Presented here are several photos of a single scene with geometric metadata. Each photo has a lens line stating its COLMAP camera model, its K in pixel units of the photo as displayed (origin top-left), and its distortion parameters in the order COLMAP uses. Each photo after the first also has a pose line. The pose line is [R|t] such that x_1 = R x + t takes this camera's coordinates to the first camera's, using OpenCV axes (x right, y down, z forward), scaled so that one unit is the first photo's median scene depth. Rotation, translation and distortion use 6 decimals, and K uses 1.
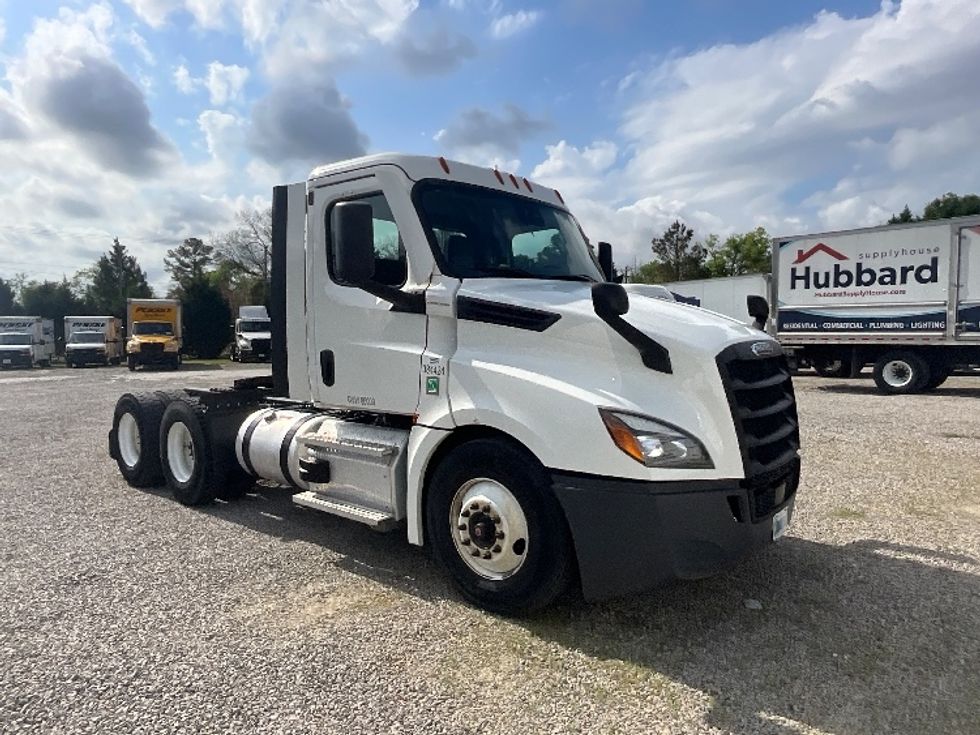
lens RADIAL K [[641.0, 0, 486.5], [0, 641.0, 365.3], [0, 0, 1]] dist [-0.021425, -0.000433]
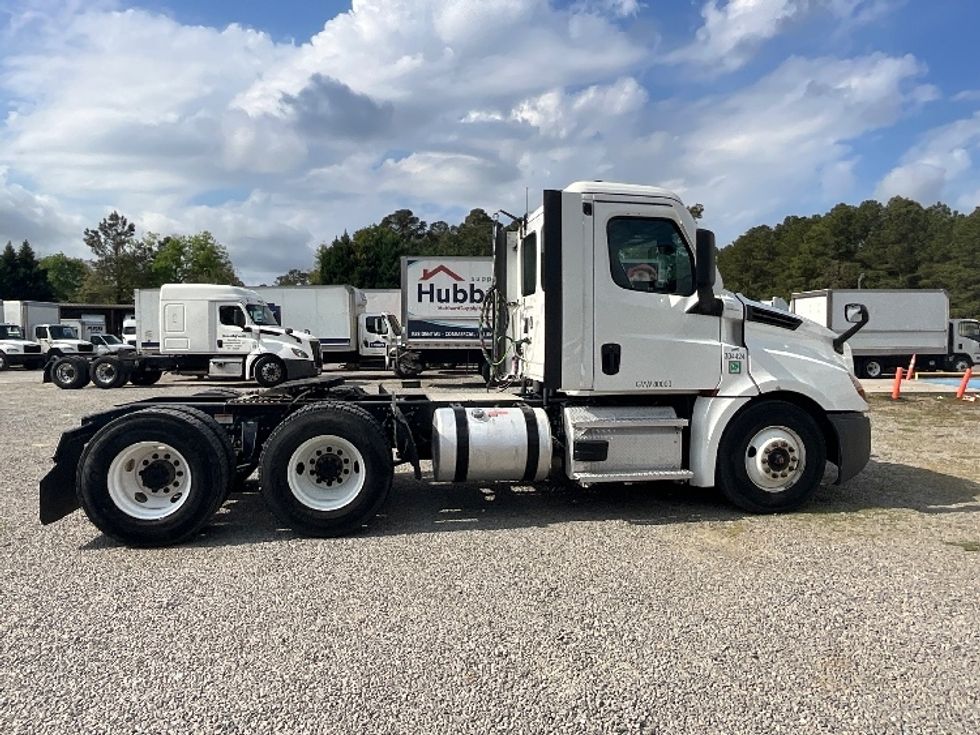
lens RADIAL K [[680.1, 0, 498.7], [0, 680.1, 367.8], [0, 0, 1]] dist [0.019393, -0.021054]
pose [[0.628849, -0.022466, 0.777202, -1.329524], [0.034266, 0.999412, 0.001164, 0.011056], [-0.776772, 0.025900, 0.629249, 0.385416]]
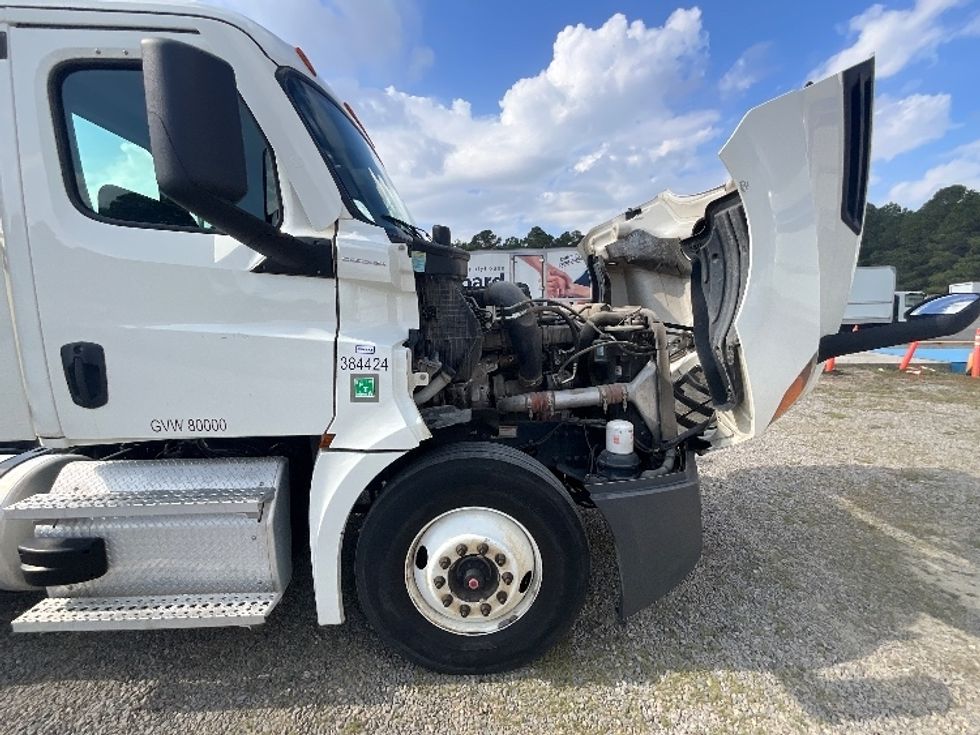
lens RADIAL K [[434.2, 0, 494.5], [0, 434.2, 366.0], [0, 0, 1]] dist [-0.002002, -0.000093]
pose [[0.743957, -0.081109, 0.663287, -0.233586], [0.049903, 0.996578, 0.065892, -0.010870], [-0.666361, -0.015921, 0.745459, 0.488912]]
